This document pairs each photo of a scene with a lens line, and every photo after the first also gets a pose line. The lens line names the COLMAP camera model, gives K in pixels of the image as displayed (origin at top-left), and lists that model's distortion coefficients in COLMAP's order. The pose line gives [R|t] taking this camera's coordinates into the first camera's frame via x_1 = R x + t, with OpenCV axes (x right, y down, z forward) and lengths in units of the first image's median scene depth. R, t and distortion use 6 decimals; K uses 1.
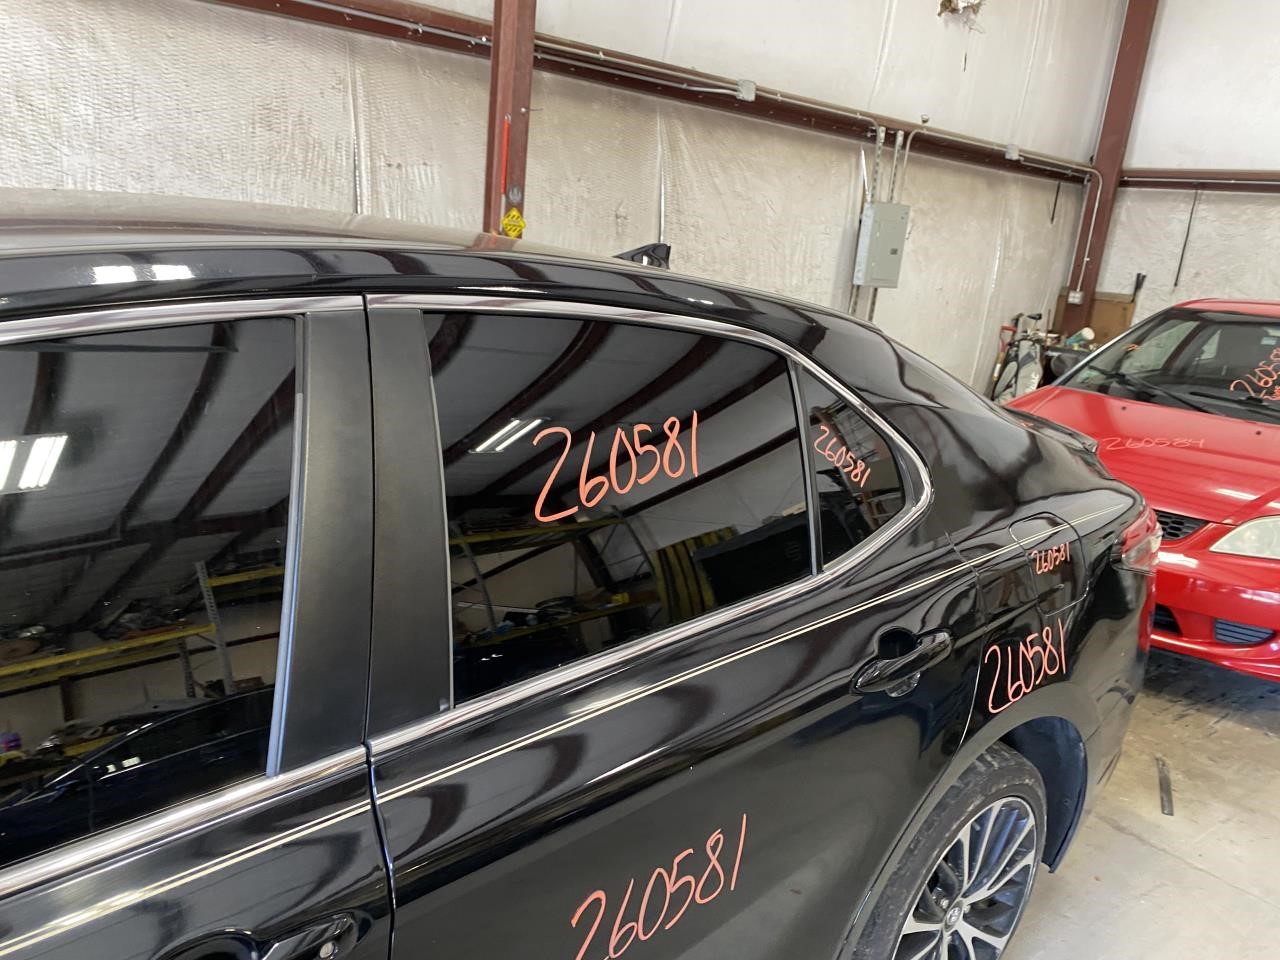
lens RADIAL K [[975.9, 0, 622.0], [0, 975.9, 482.8], [0, 0, 1]] dist [0.049910, -0.044959]
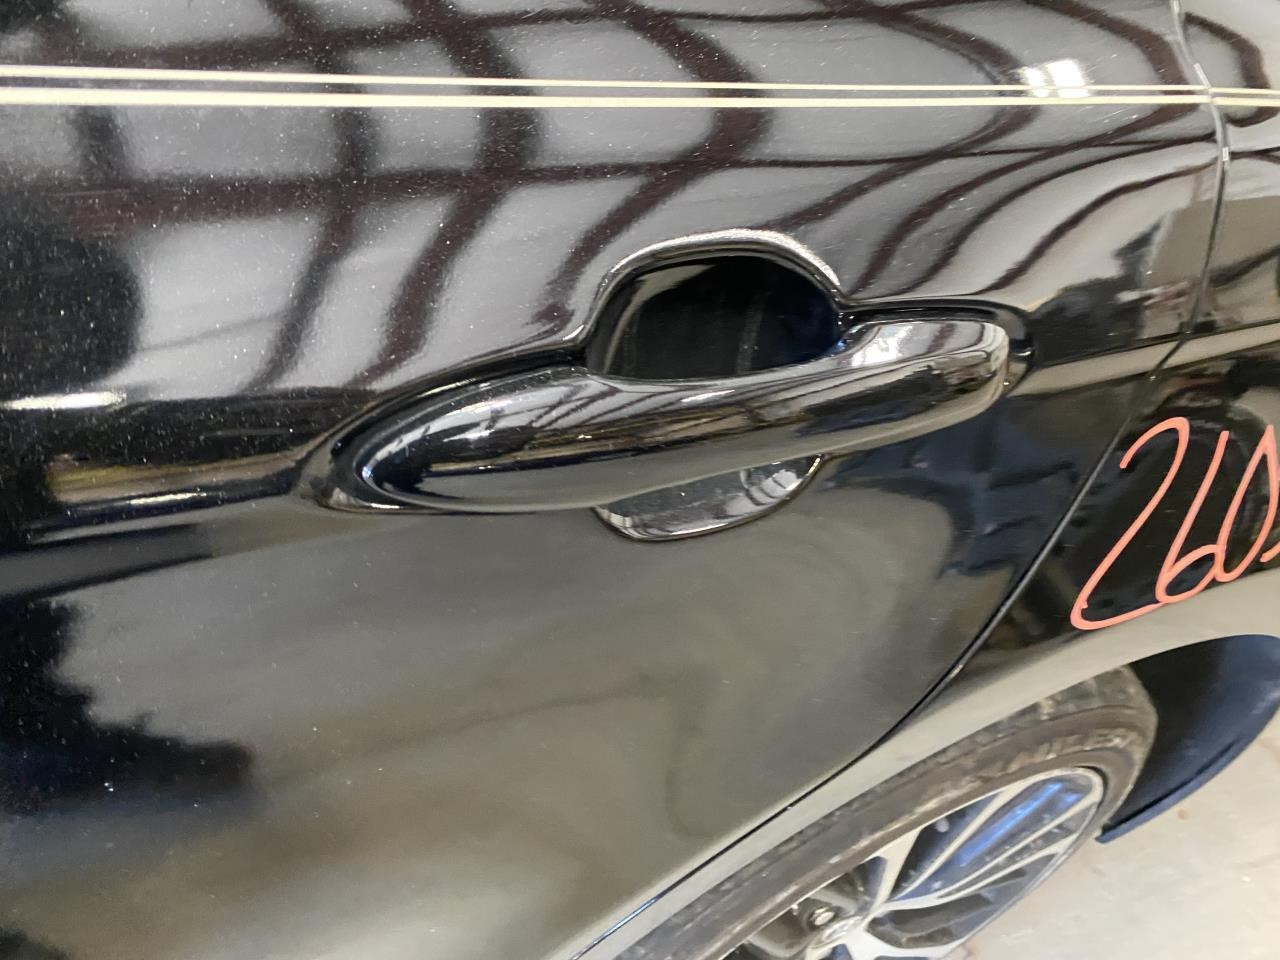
lens RADIAL K [[975.9, 0, 622.0], [0, 975.9, 482.8], [0, 0, 1]] dist [0.049910, -0.044959]
pose [[0.962076, 0.254327, -0.098624, 0.085646], [-0.203748, 0.910389, 0.360109, 0.037701], [0.181372, -0.326358, 0.927682, 0.232991]]
